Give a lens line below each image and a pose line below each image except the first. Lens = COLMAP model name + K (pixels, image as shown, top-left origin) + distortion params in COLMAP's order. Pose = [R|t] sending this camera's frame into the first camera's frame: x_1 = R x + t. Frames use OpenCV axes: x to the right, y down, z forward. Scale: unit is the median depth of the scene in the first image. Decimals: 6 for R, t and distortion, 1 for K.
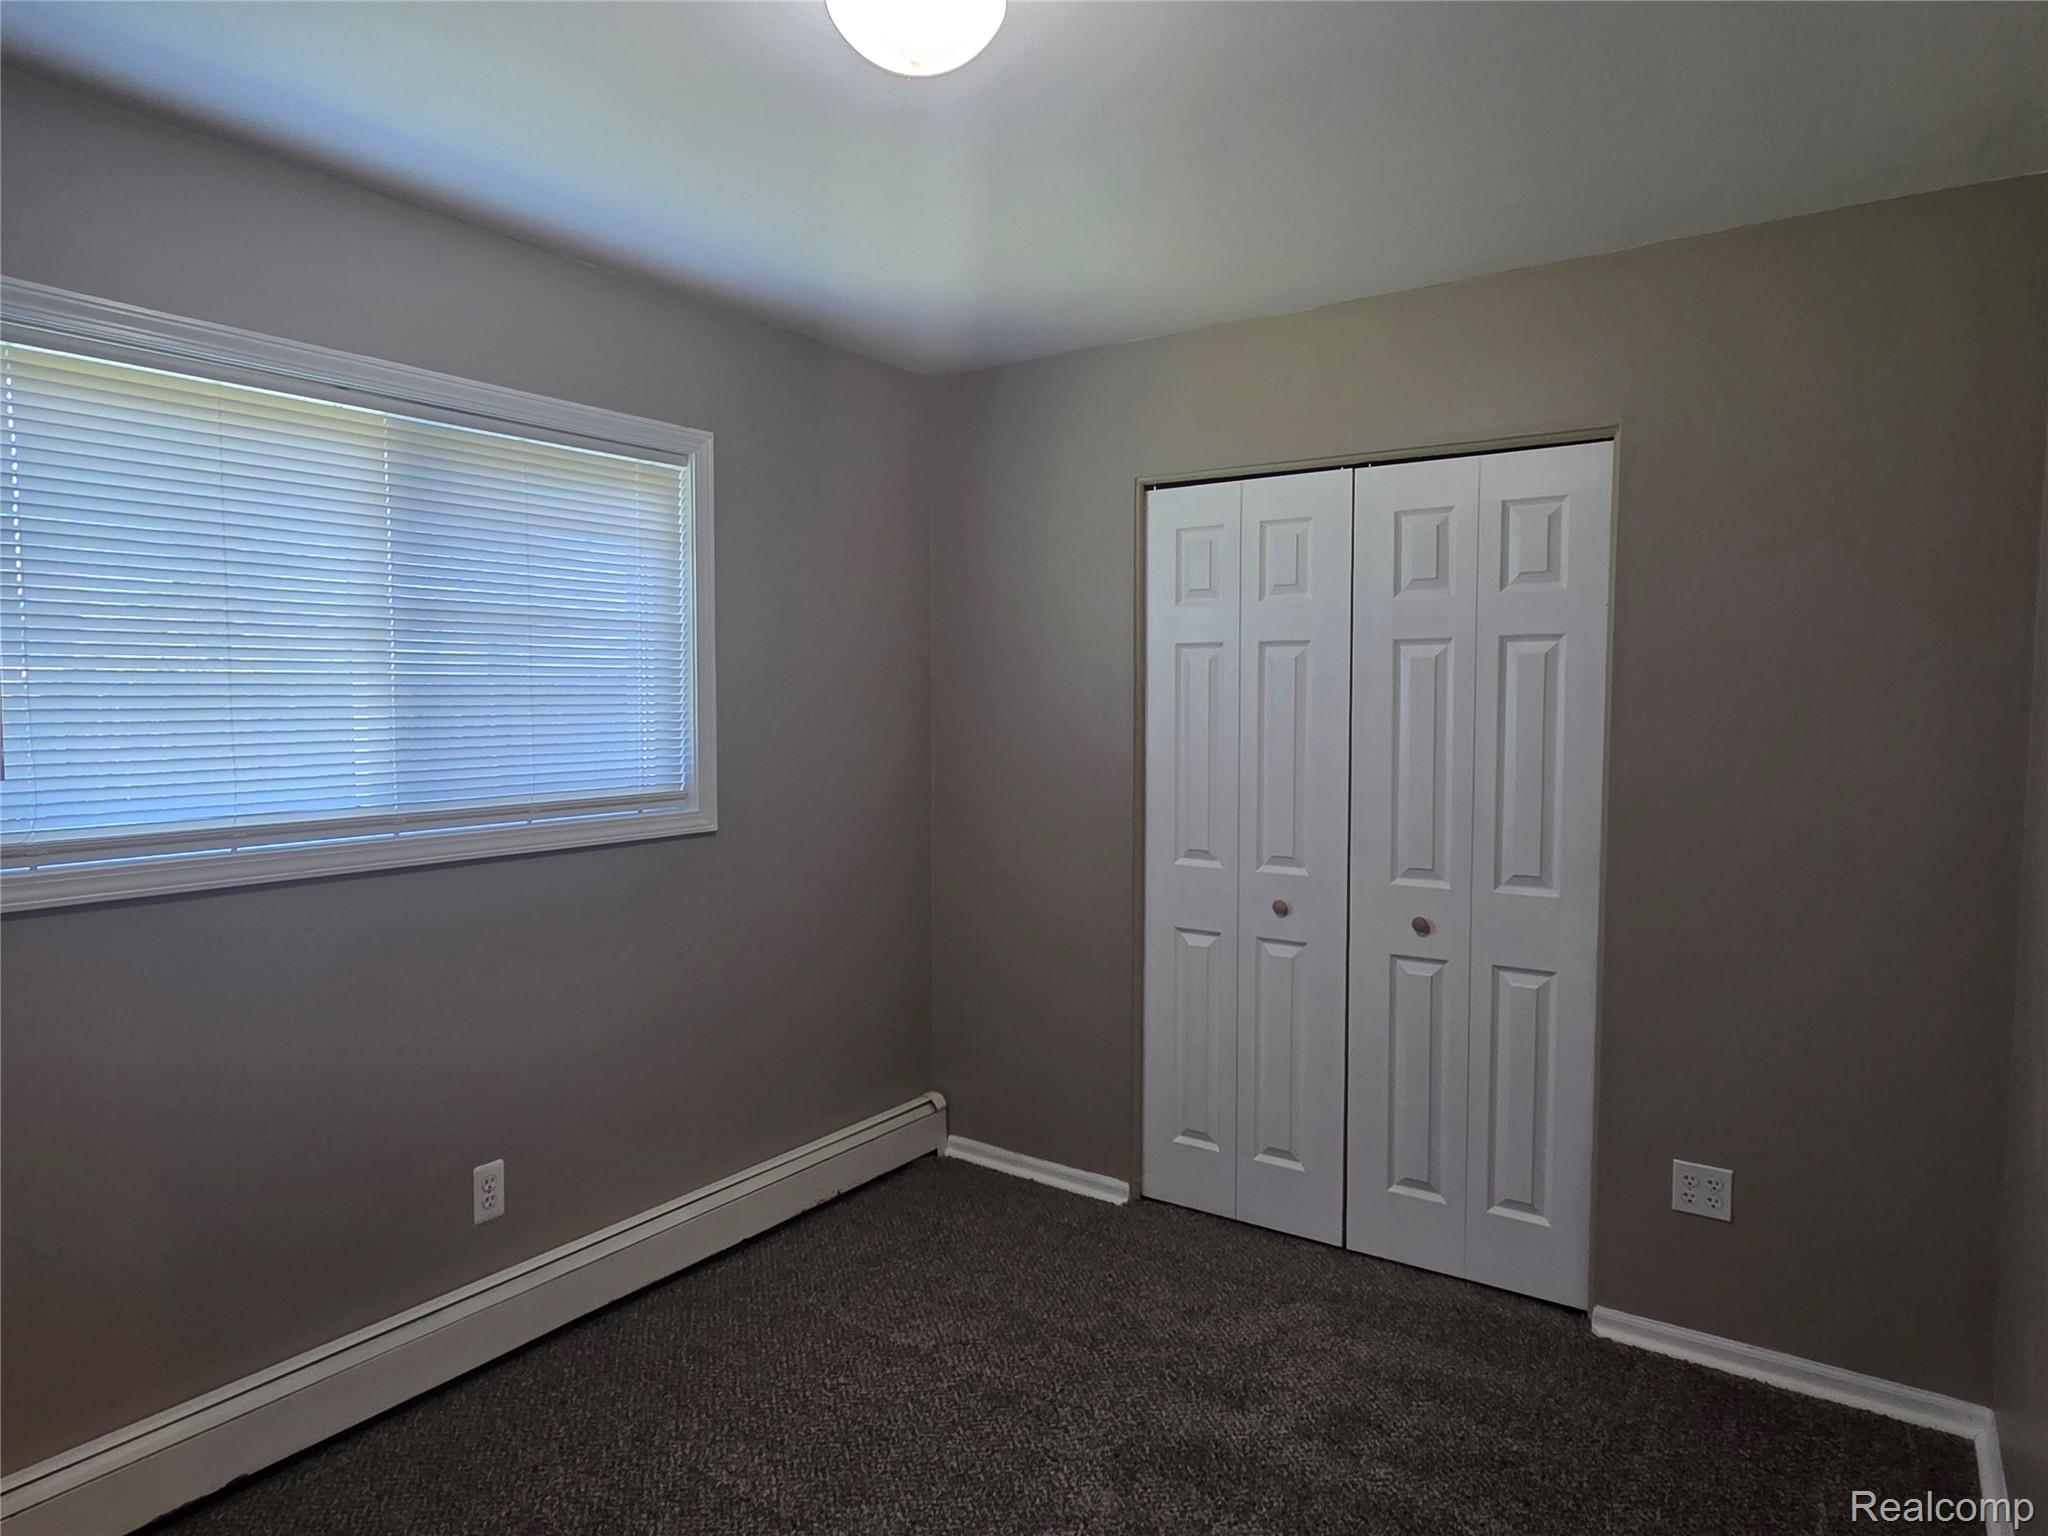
lens RADIAL K [[1192.1, 0, 1021.8], [0, 1192.1, 743.7], [0, 0, 1]] dist [-0.036492, 0.000125]
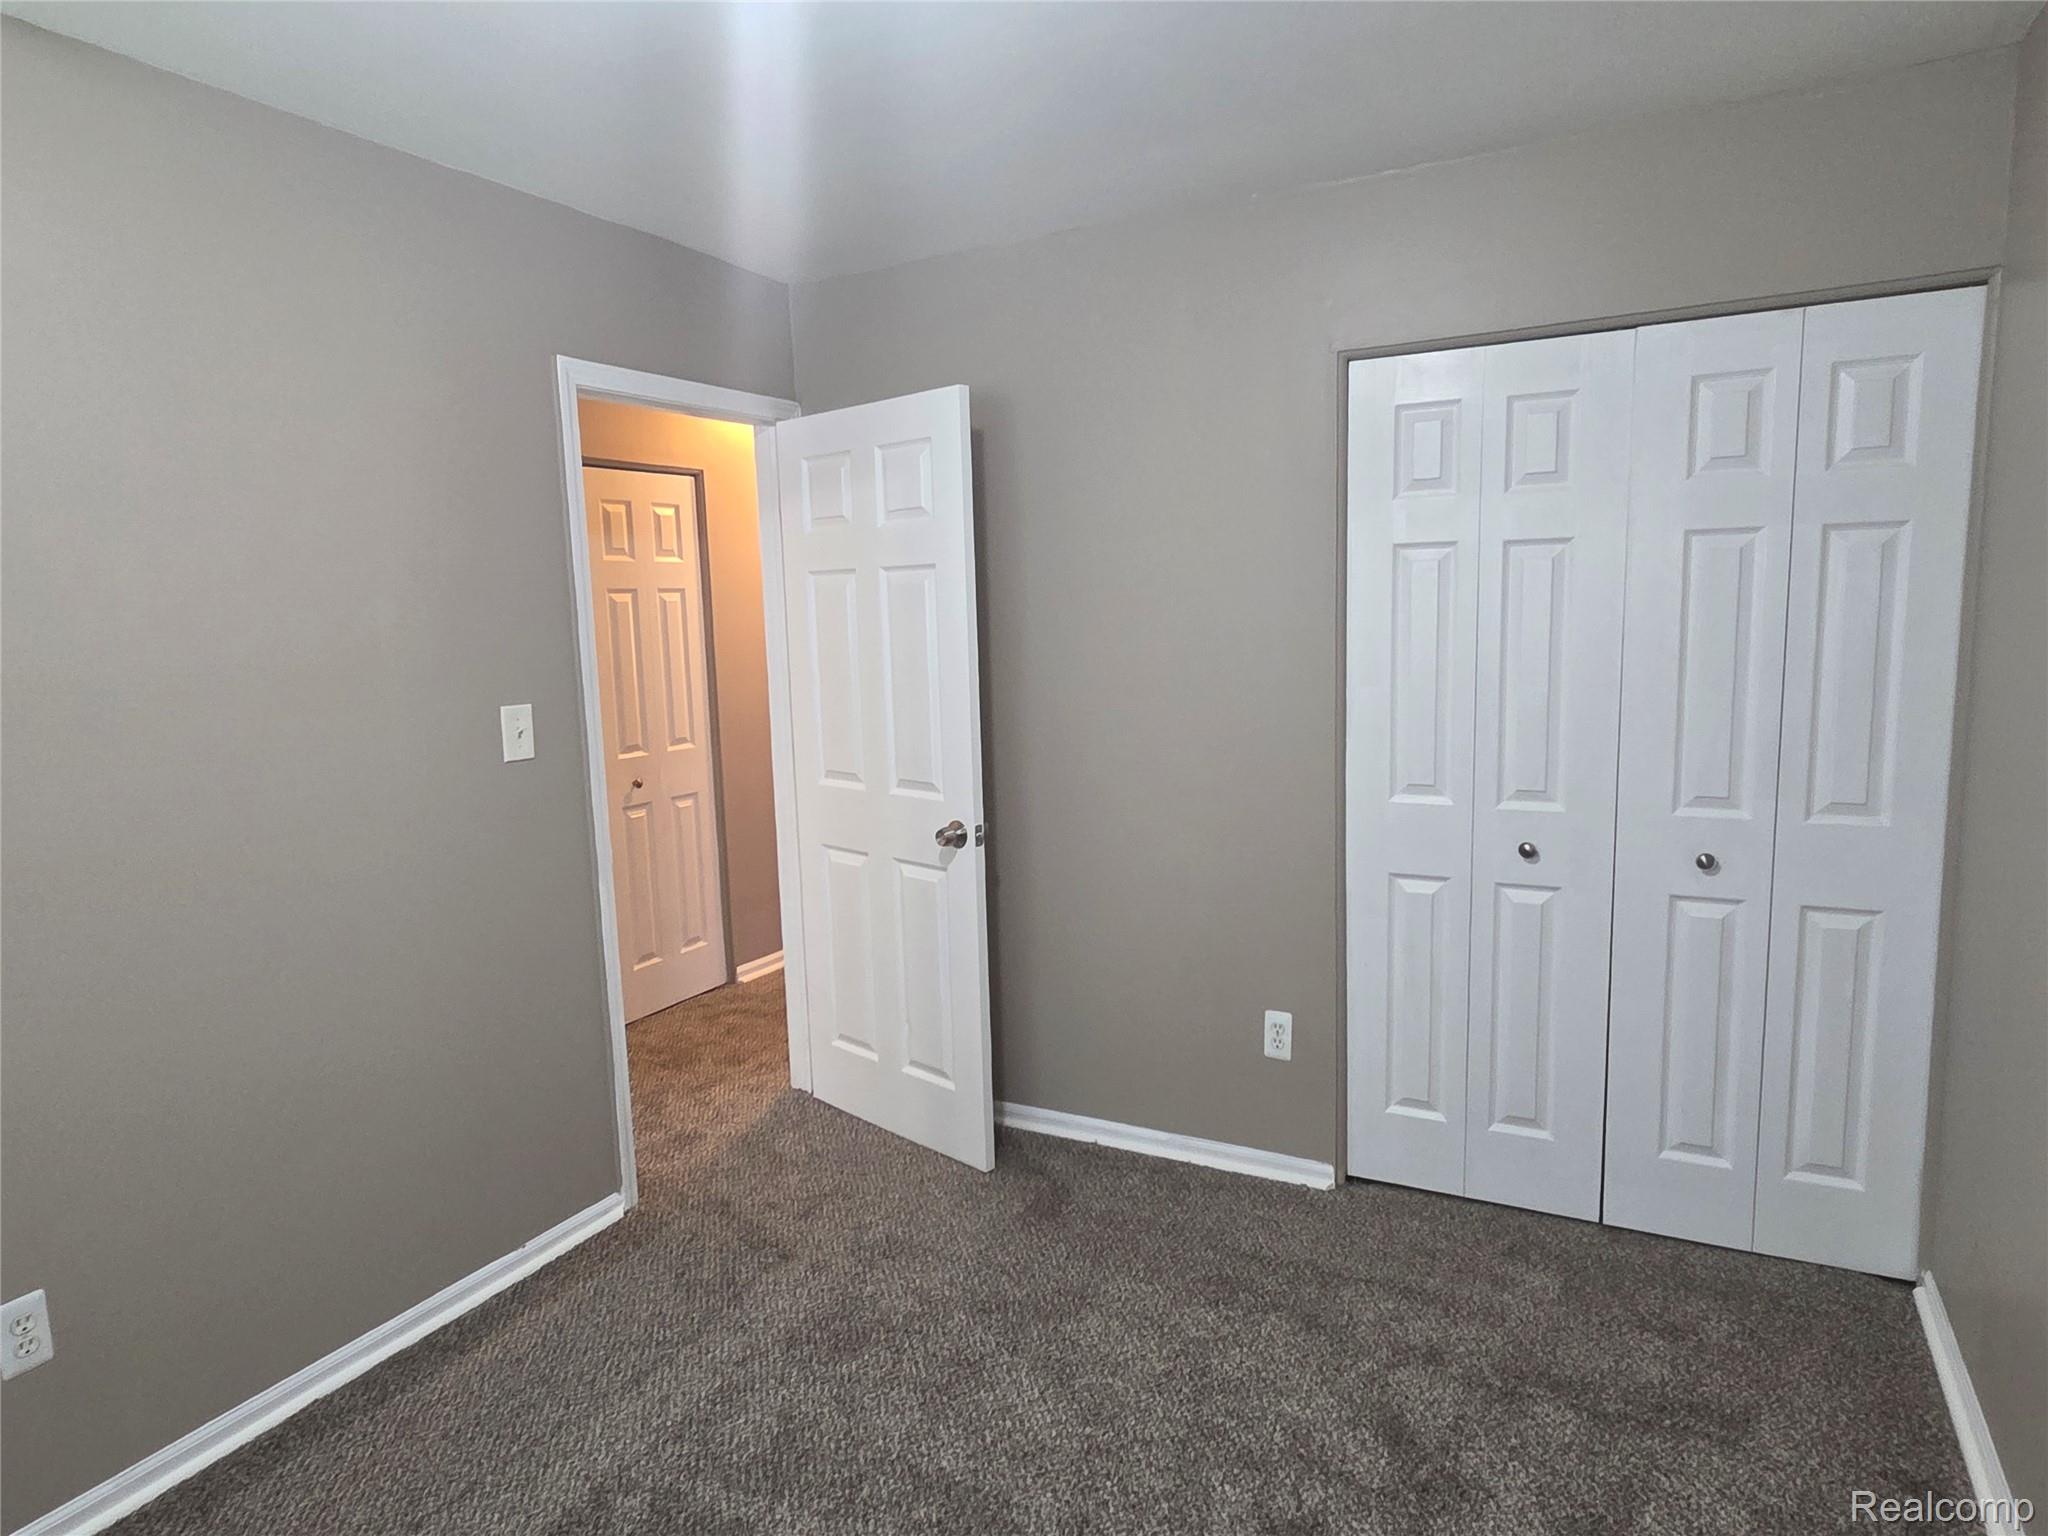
lens RADIAL K [[1207.8, 0, 1024.0], [0, 1207.8, 768.0], [0, 0, 1]] dist [-0.002006, 0.000254]
pose [[0.991908, -0.041576, 0.119958, -0.244984], [0.031385, 0.995833, 0.085623, -0.007971], [-0.123018, -0.081165, 0.989080, 0.170580]]
